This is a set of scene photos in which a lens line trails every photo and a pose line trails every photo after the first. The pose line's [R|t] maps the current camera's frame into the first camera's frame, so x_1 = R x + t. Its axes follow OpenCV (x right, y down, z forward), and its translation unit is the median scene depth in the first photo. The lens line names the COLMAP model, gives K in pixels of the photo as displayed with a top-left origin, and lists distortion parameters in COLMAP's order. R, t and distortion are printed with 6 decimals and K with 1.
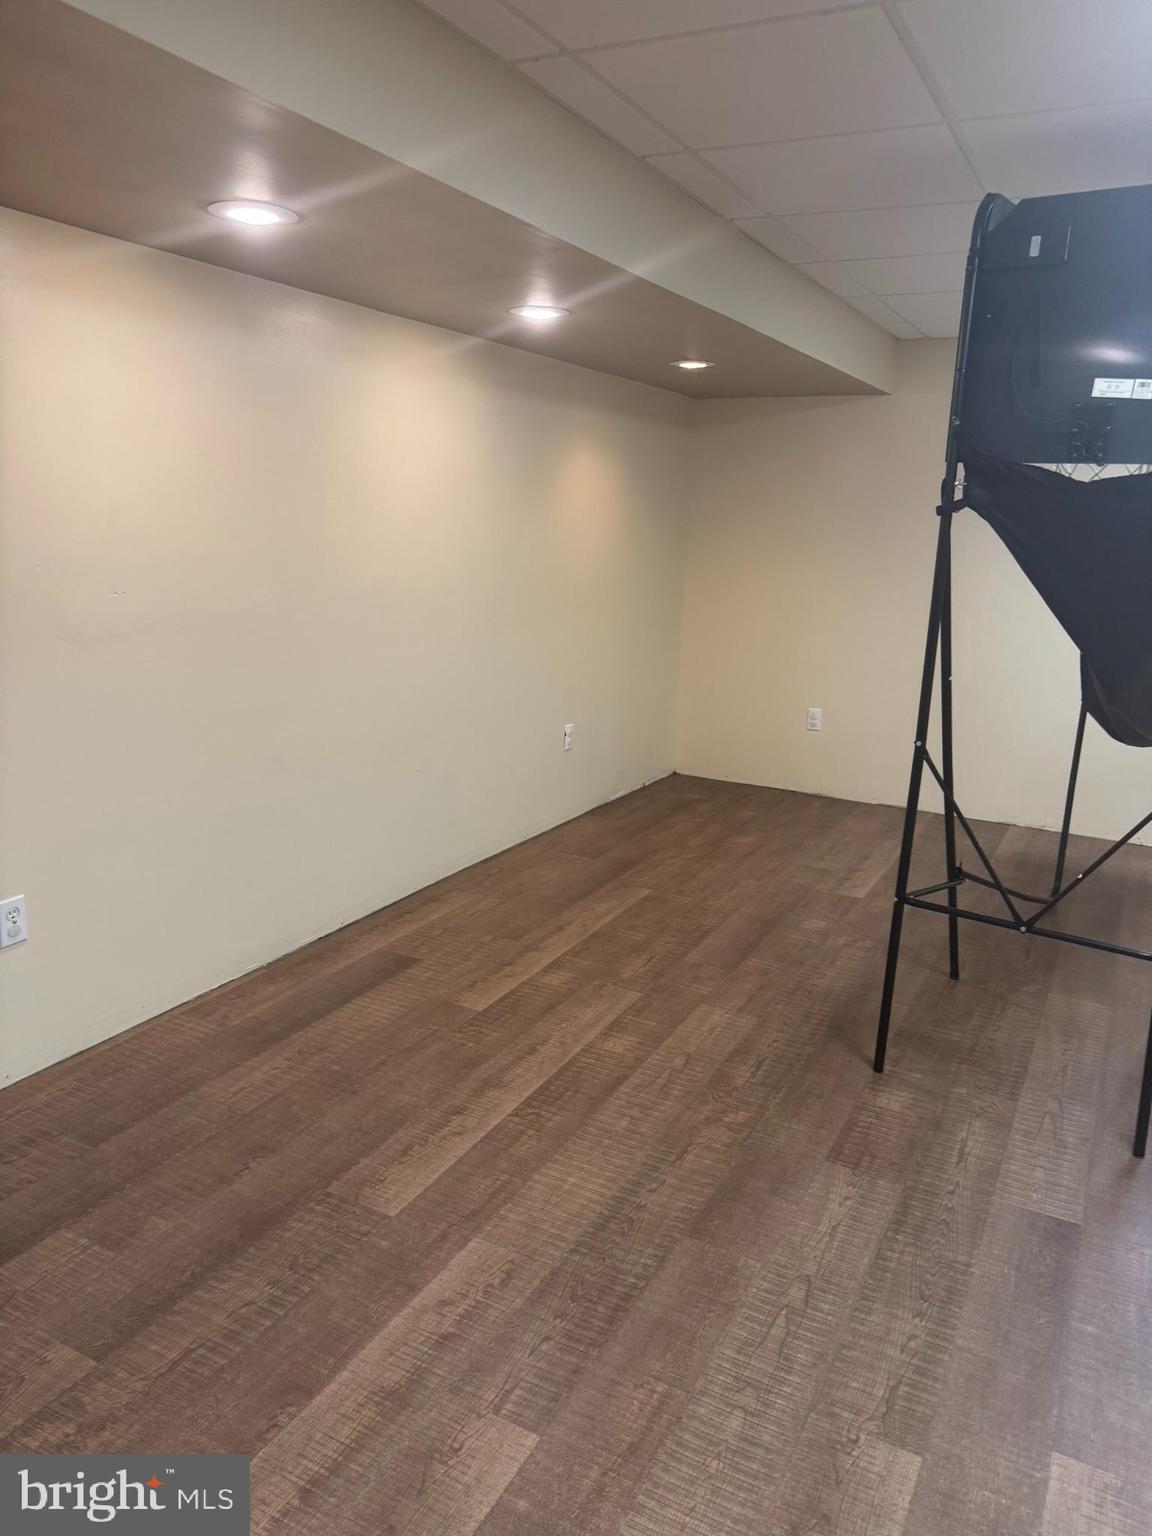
lens RADIAL K [[1042.9, 0, 576.7], [0, 1042.9, 806.1], [0, 0, 1]] dist [-0.005558, -0.005954]
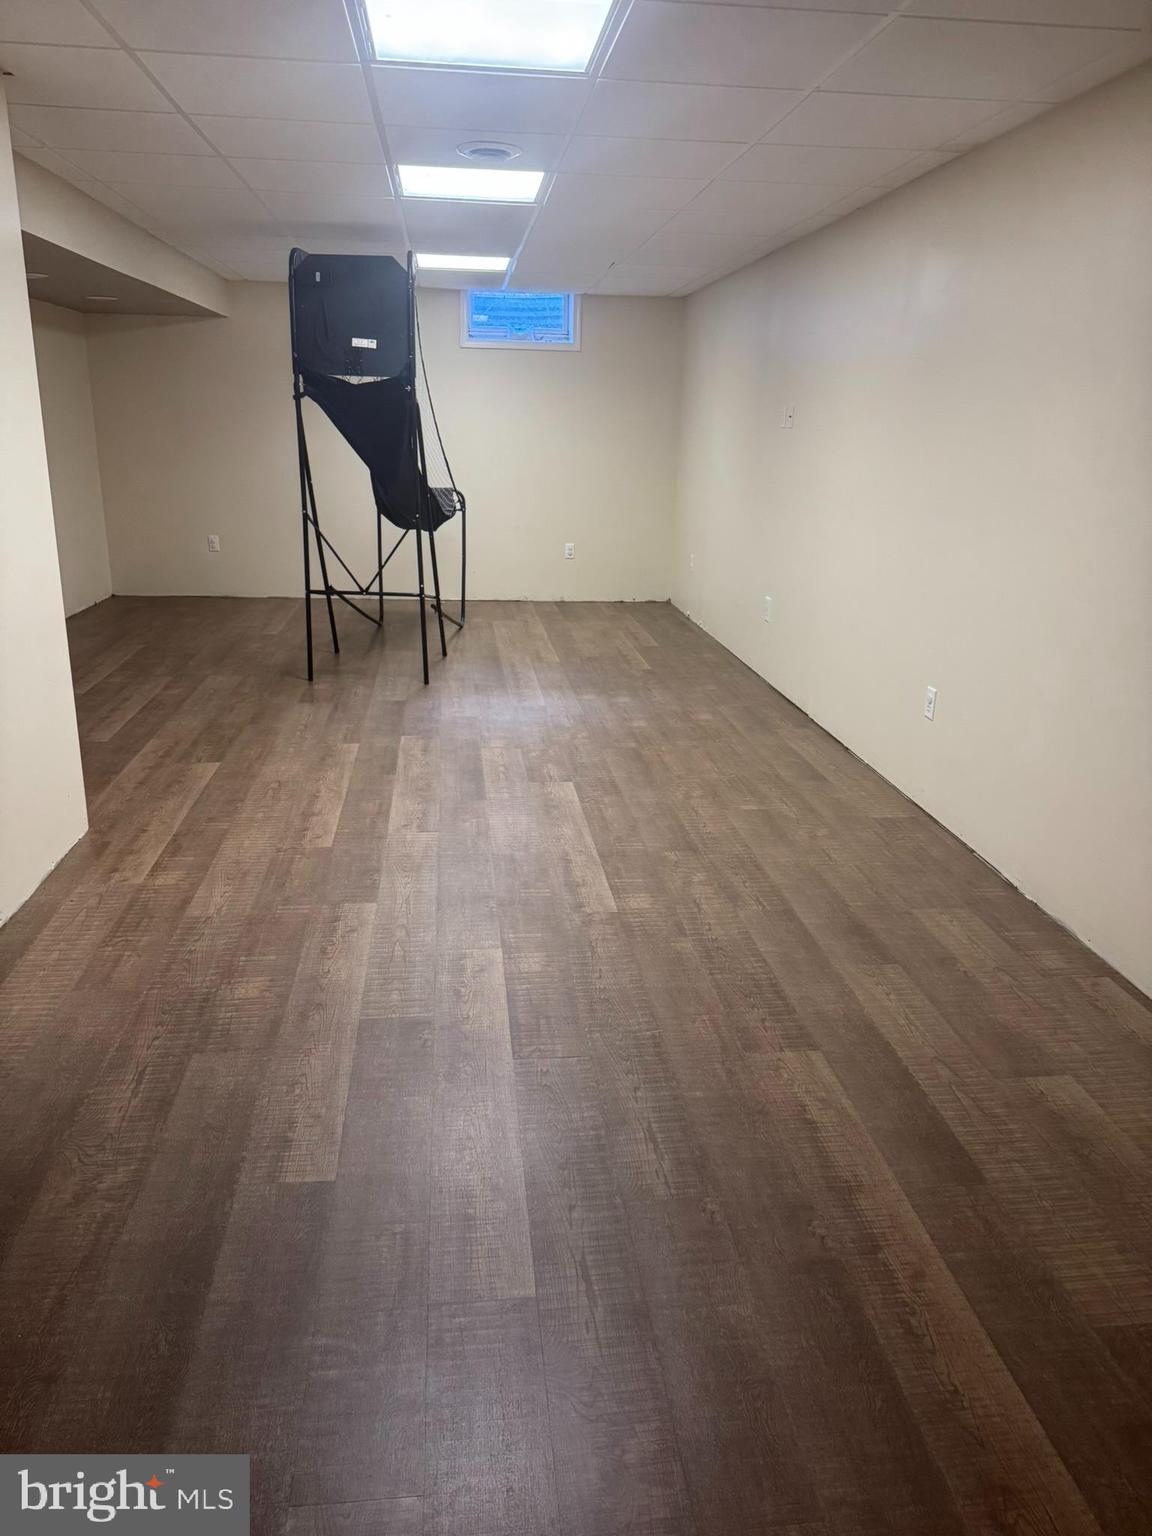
lens RADIAL K [[1058.9, 0, 548.4], [0, 1058.9, 765.8], [0, 0, 1]] dist [0.090483, -0.276067]
pose [[0.827780, -0.178606, 0.531864, -0.523350], [0.148398, 0.983915, 0.099448, 0.321573], [-0.541071, -0.003394, 0.840970, -1.131301]]
